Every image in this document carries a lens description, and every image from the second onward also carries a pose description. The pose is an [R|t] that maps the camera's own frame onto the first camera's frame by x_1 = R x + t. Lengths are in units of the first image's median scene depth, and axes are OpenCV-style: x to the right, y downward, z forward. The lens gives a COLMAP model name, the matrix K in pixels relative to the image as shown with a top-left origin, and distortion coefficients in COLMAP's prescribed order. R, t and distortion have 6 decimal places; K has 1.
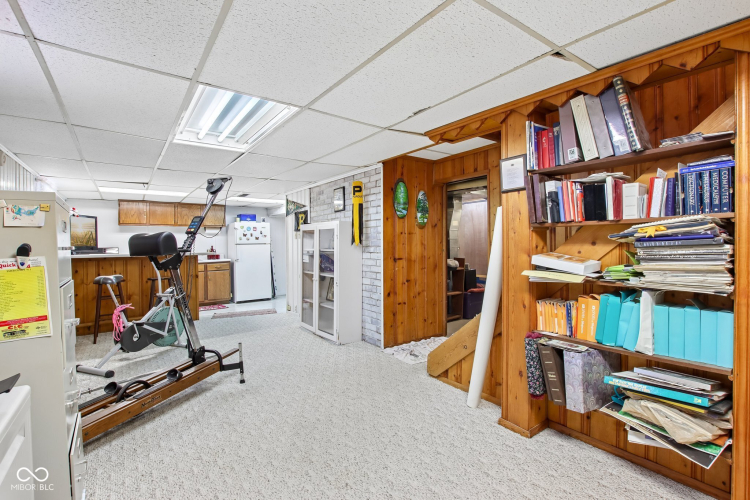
lens RADIAL K [[354.1, 0, 375.0], [0, 354.1, 250.0], [0, 0, 1]] dist [-0.013862, -0.000106]
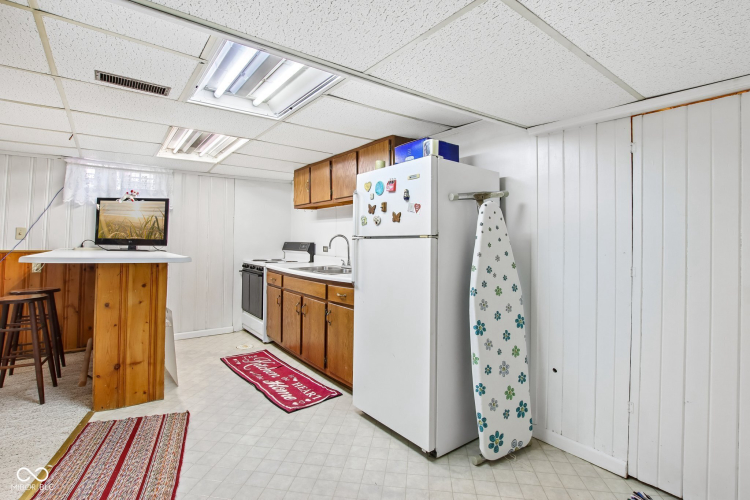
lens RADIAL K [[354.1, 0, 375.0], [0, 354.1, 250.0], [0, 0, 1]] dist [-0.013862, -0.000106]
pose [[0.036484, 0.030068, -0.998882, -0.043166], [-0.019660, 0.999375, 0.029365, -0.014659], [0.999141, 0.018567, 0.037052, 0.985983]]
